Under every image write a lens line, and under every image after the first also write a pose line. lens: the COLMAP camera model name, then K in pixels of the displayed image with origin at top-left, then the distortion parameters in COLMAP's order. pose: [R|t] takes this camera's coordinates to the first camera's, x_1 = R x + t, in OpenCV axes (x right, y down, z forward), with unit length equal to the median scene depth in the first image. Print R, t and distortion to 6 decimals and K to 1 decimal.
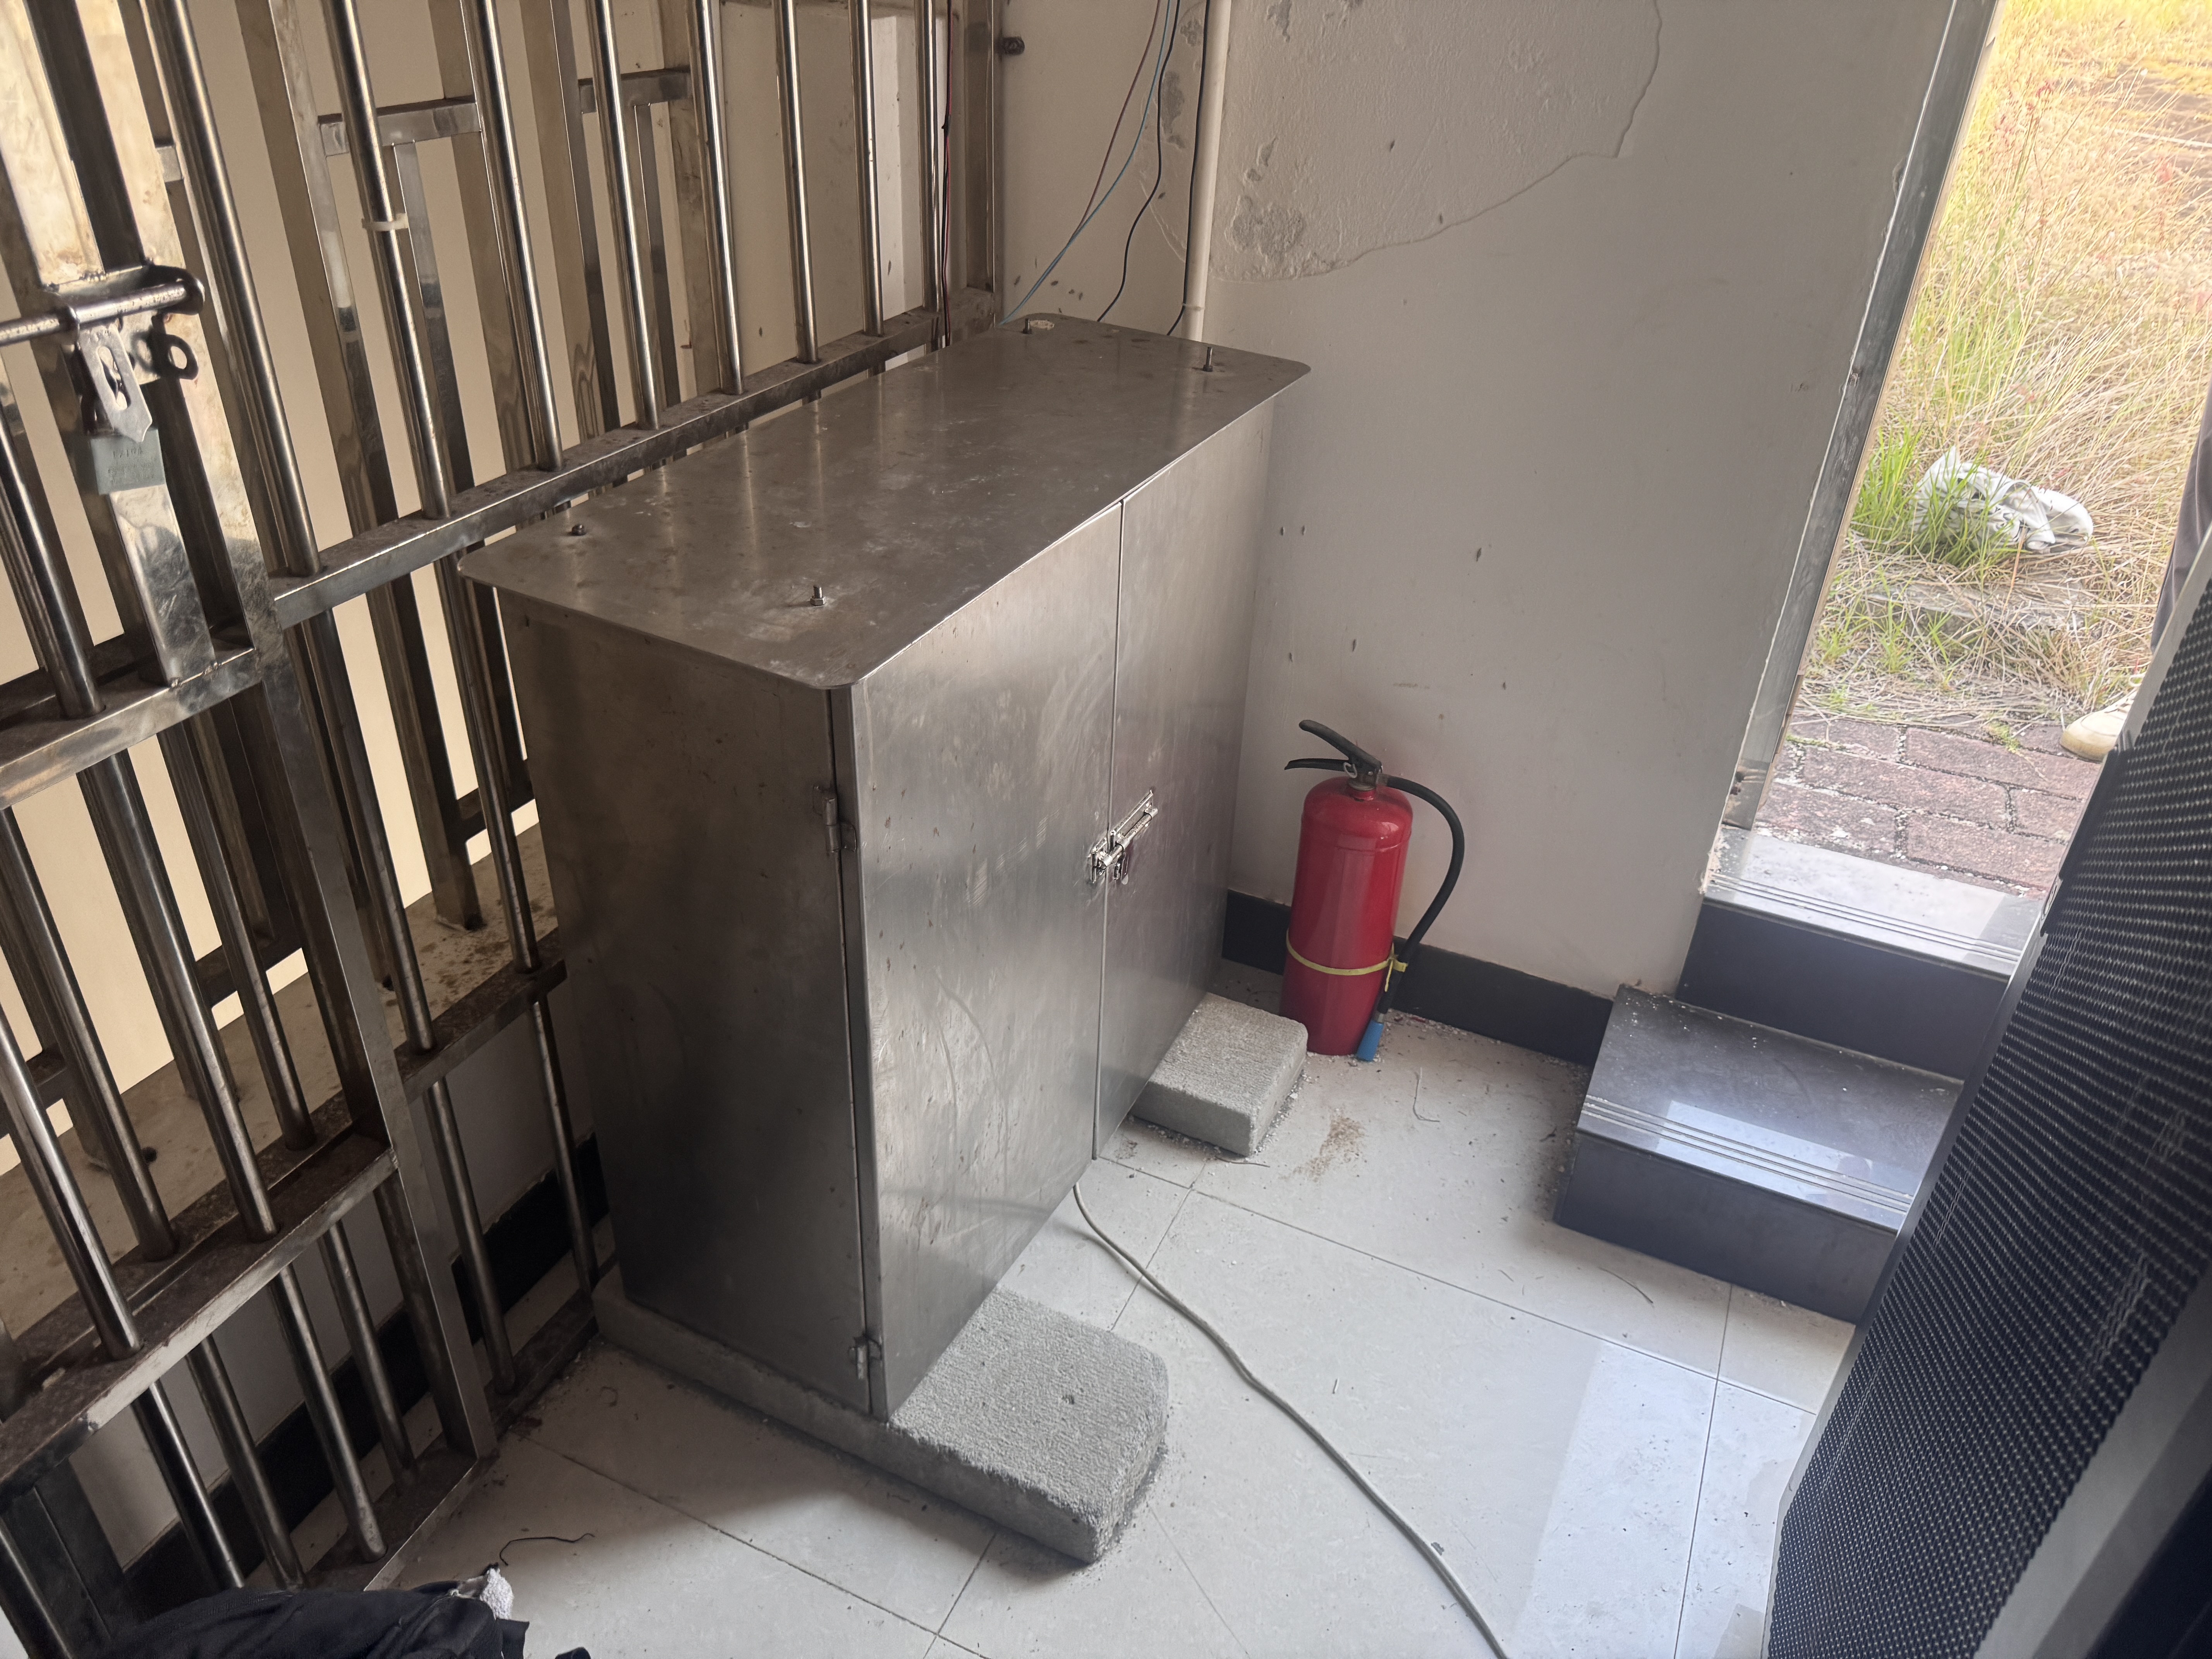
lens RADIAL K [[1566.6, 0, 1111.0], [0, 1566.6, 813.6], [0, 0, 1]] dist [0.037270, -0.060387]
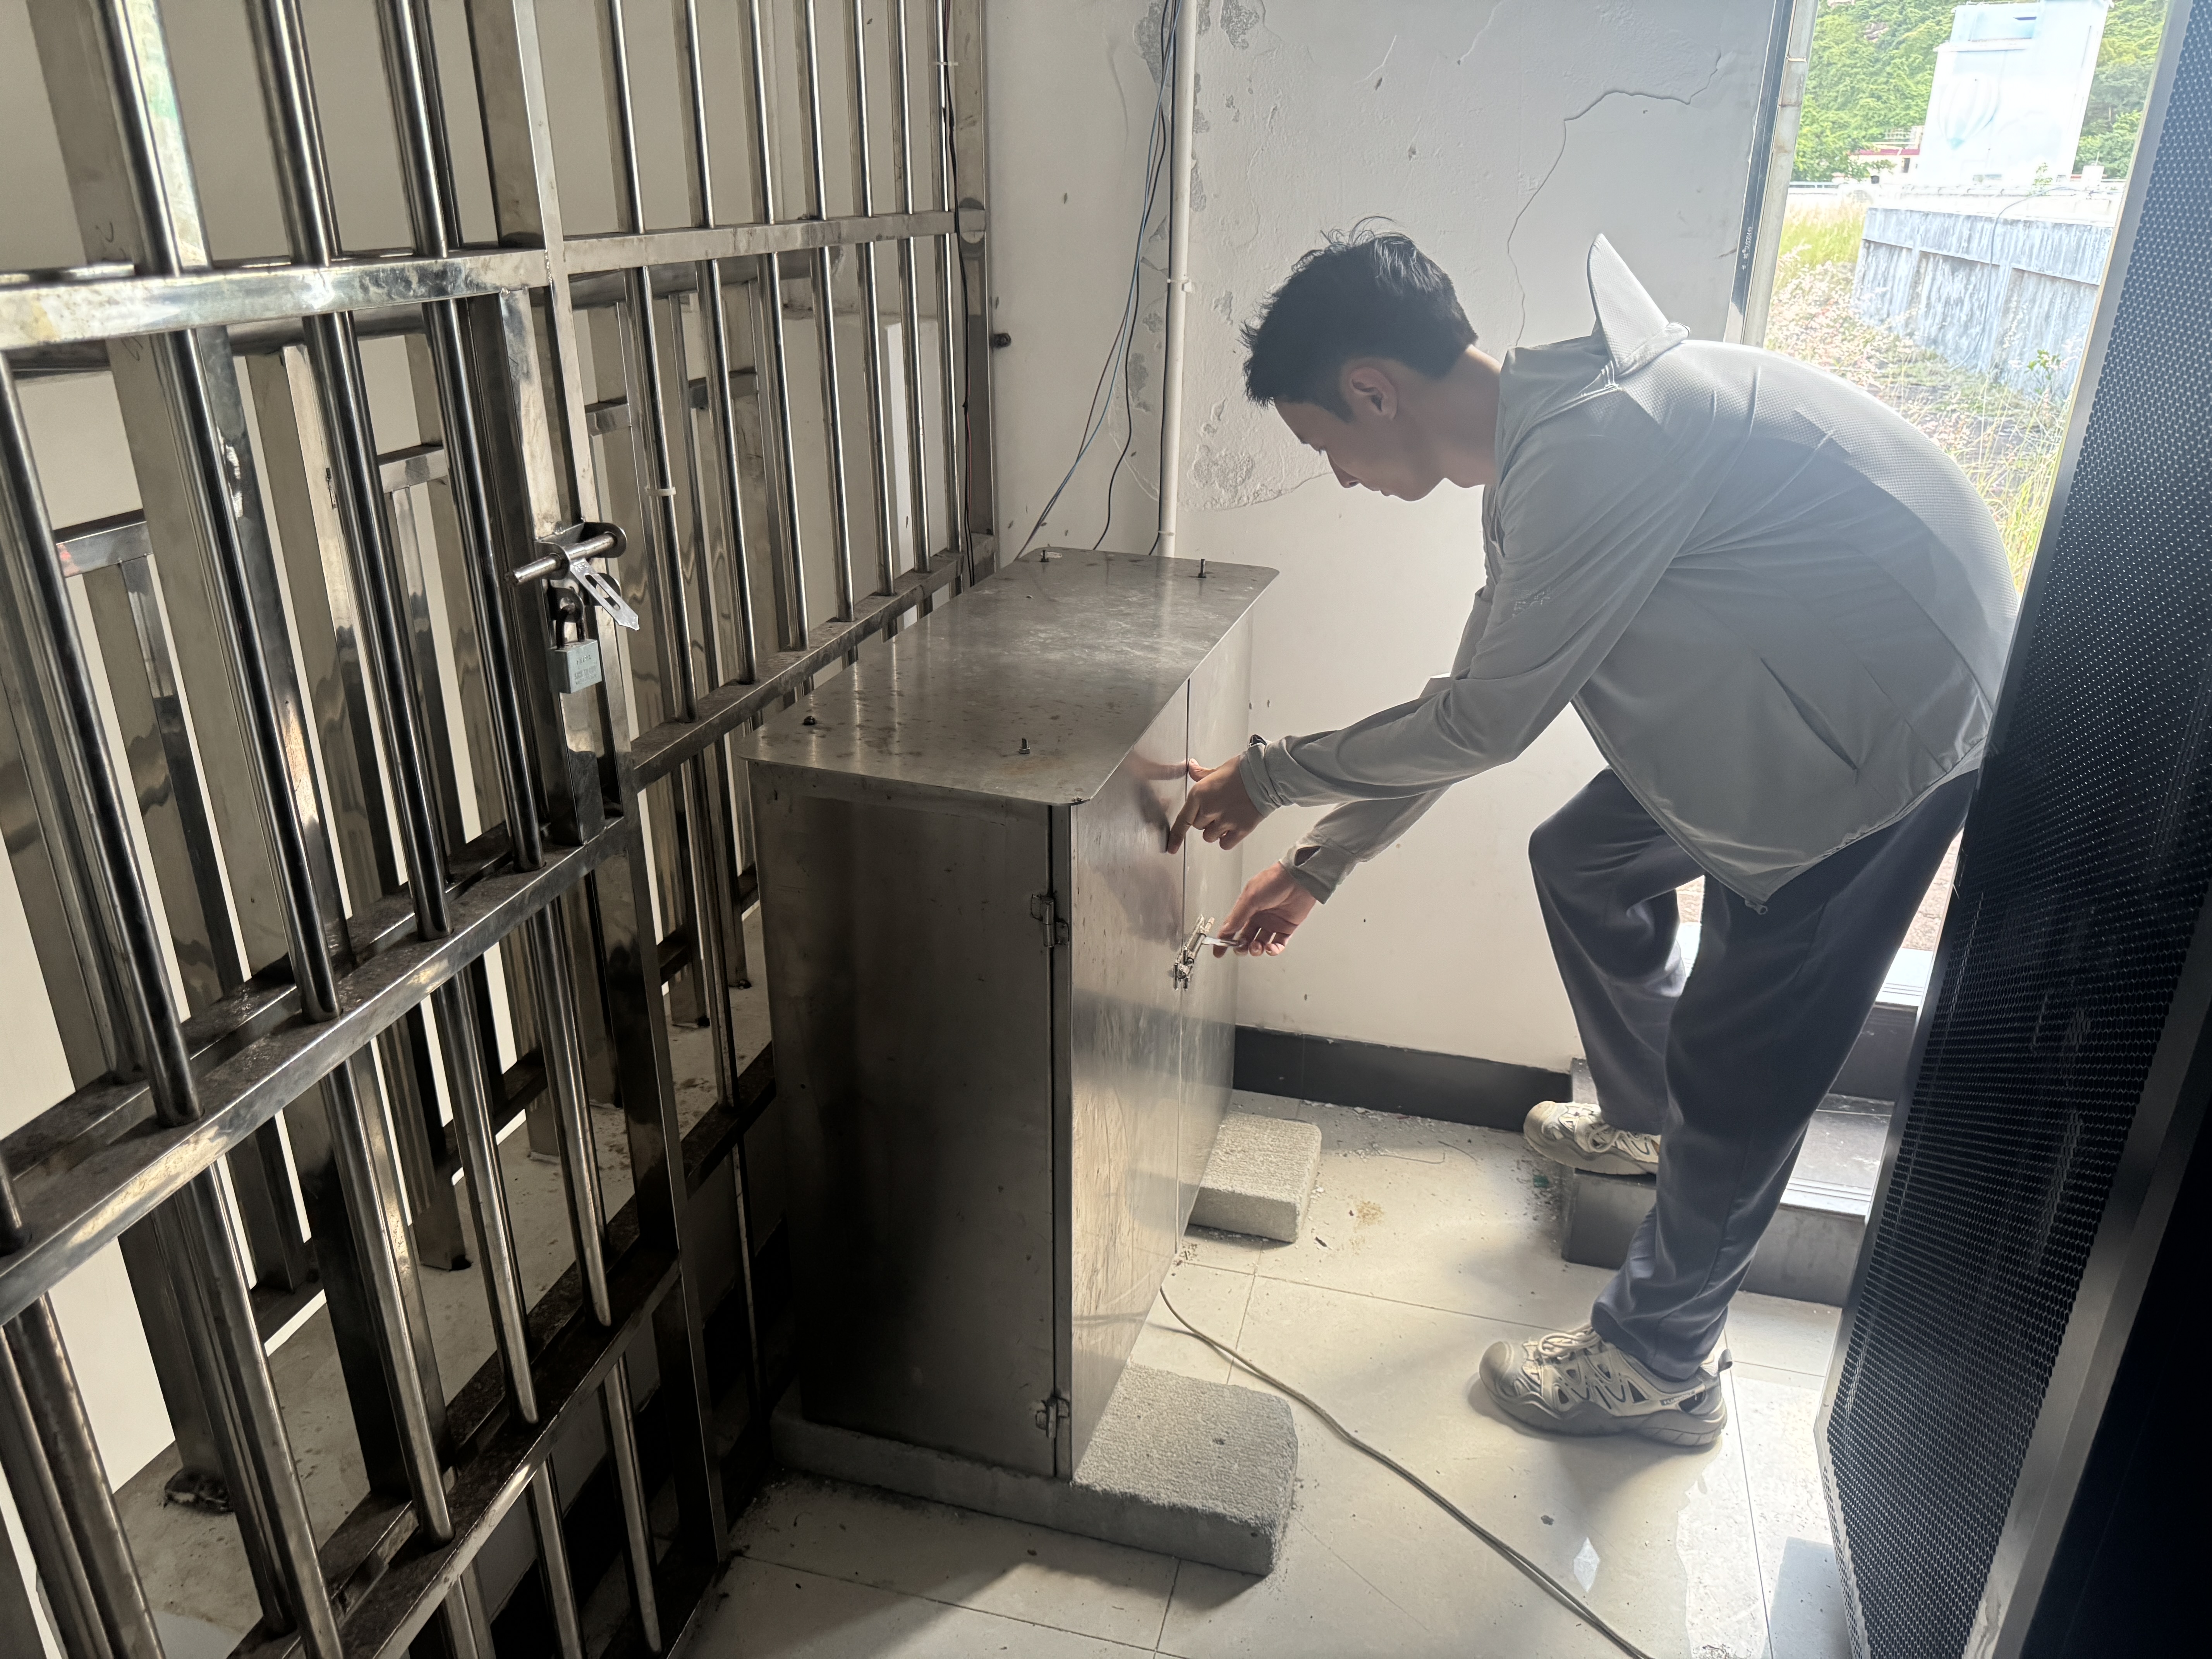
lens RADIAL K [[1555.2, 0, 1097.6], [0, 1555.2, 823.8], [0, 0, 1]] dist [0.055206, -0.106346]
pose [[0.985659, -0.097057, 0.138044, -0.215712], [0.116730, 0.982901, -0.142406, 0.077437], [-0.121862, 0.156478, 0.980135, -0.170653]]
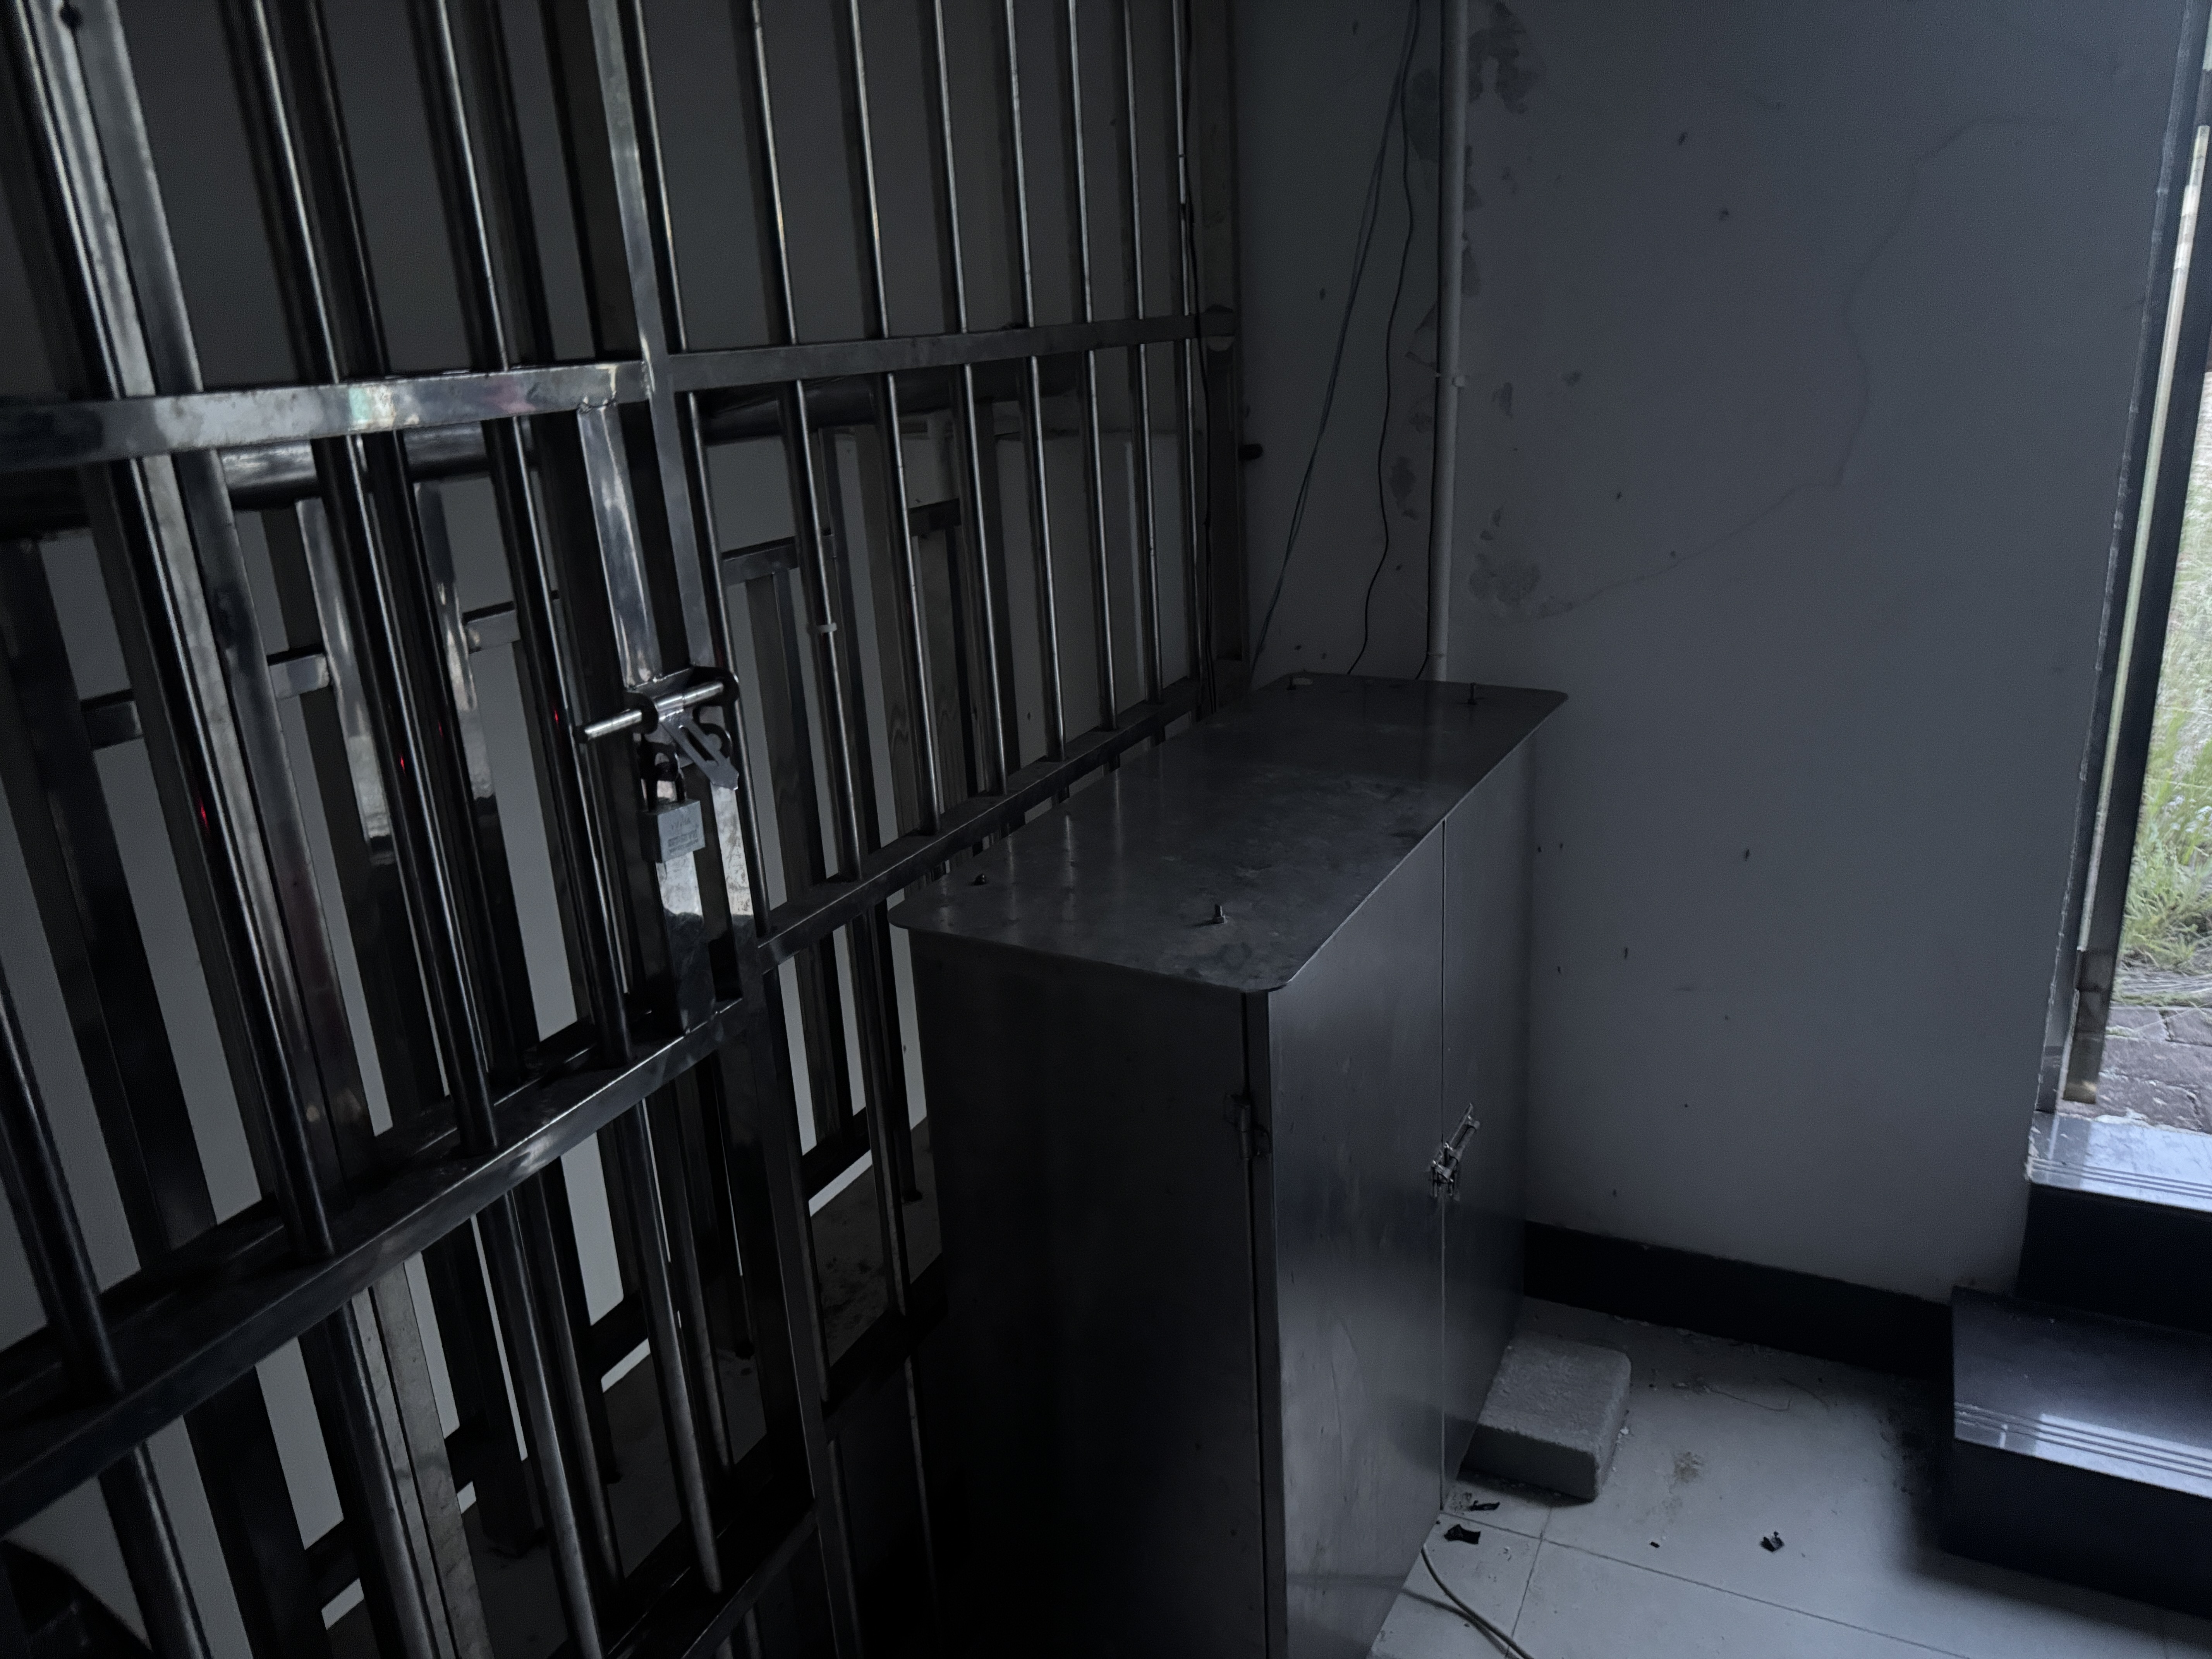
lens RADIAL K [[1563.4, 0, 1109.9], [0, 1563.4, 819.8], [0, 0, 1]] dist [0.069035, -0.117032]
pose [[0.994970, -0.082773, -0.056424, -0.136422], [0.067269, 0.969434, -0.235949, 0.031648], [0.074230, 0.230966, 0.970126, -0.045274]]
